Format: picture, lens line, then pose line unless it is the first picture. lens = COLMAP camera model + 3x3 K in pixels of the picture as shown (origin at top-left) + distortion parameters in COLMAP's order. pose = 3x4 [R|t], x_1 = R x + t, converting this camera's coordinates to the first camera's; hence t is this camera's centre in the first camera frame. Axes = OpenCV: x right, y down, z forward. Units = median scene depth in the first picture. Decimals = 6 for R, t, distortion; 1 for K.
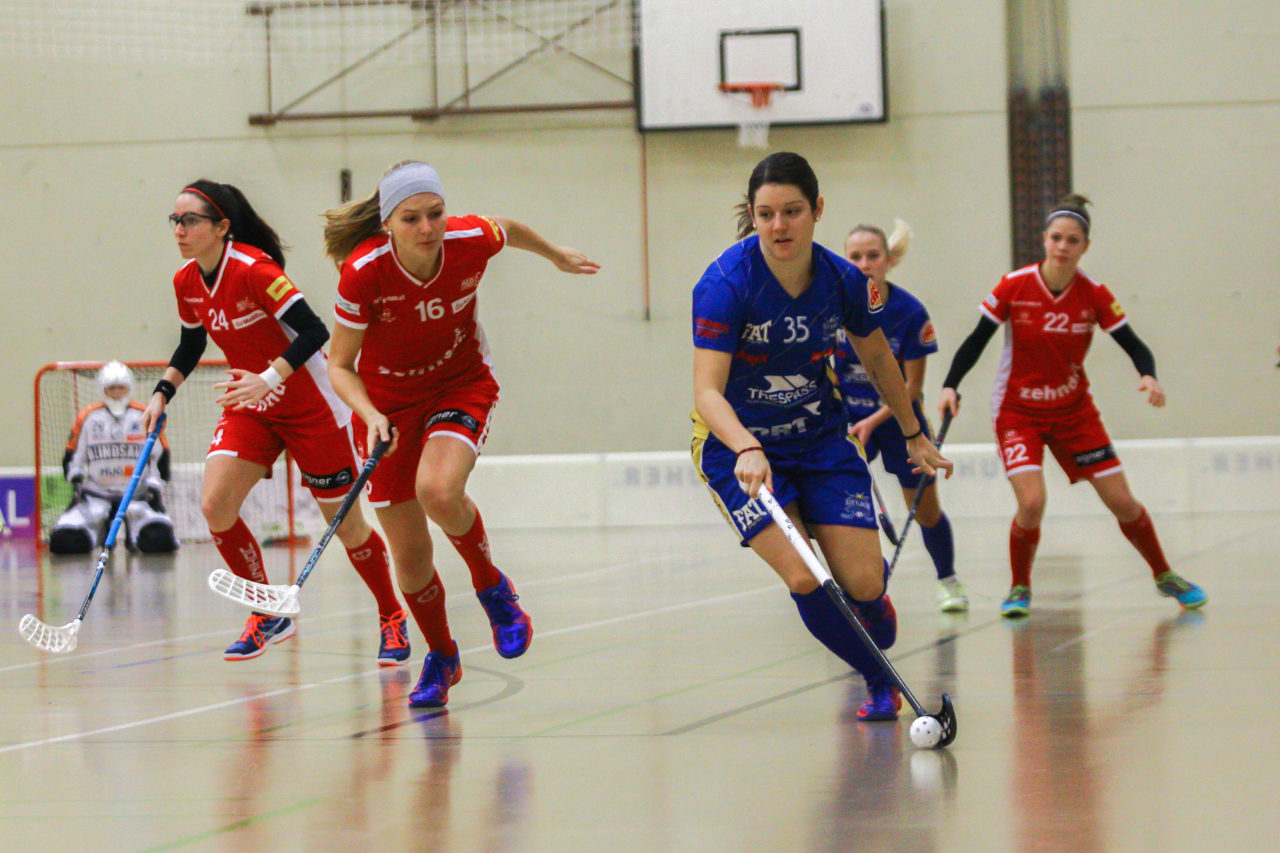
lens RADIAL K [[5215.1, 0, 640.1], [0, 5215.1, 427.0], [0, 0, 1]] dist [-0.140670, 0.000000]
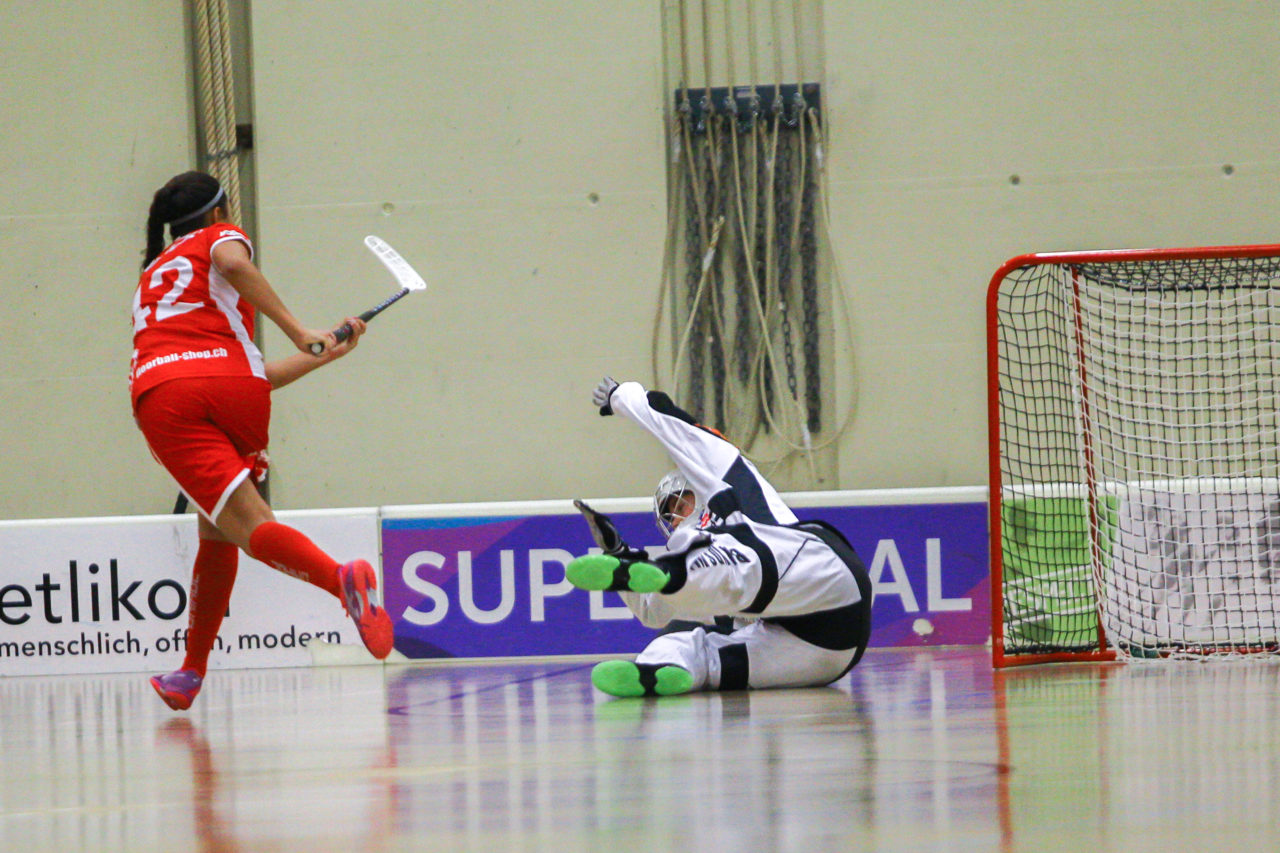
lens RADIAL K [[9469.9, 0, 639.8], [0, 9469.9, 426.8], [0, 0, 1]] dist [1.232484, 0.000000]
pose [[0.988141, -0.006337, -0.153418, -0.025104], [0.005849, 0.999976, -0.003630, 0.006744], [0.153438, 0.002689, 0.988155, 0.230289]]
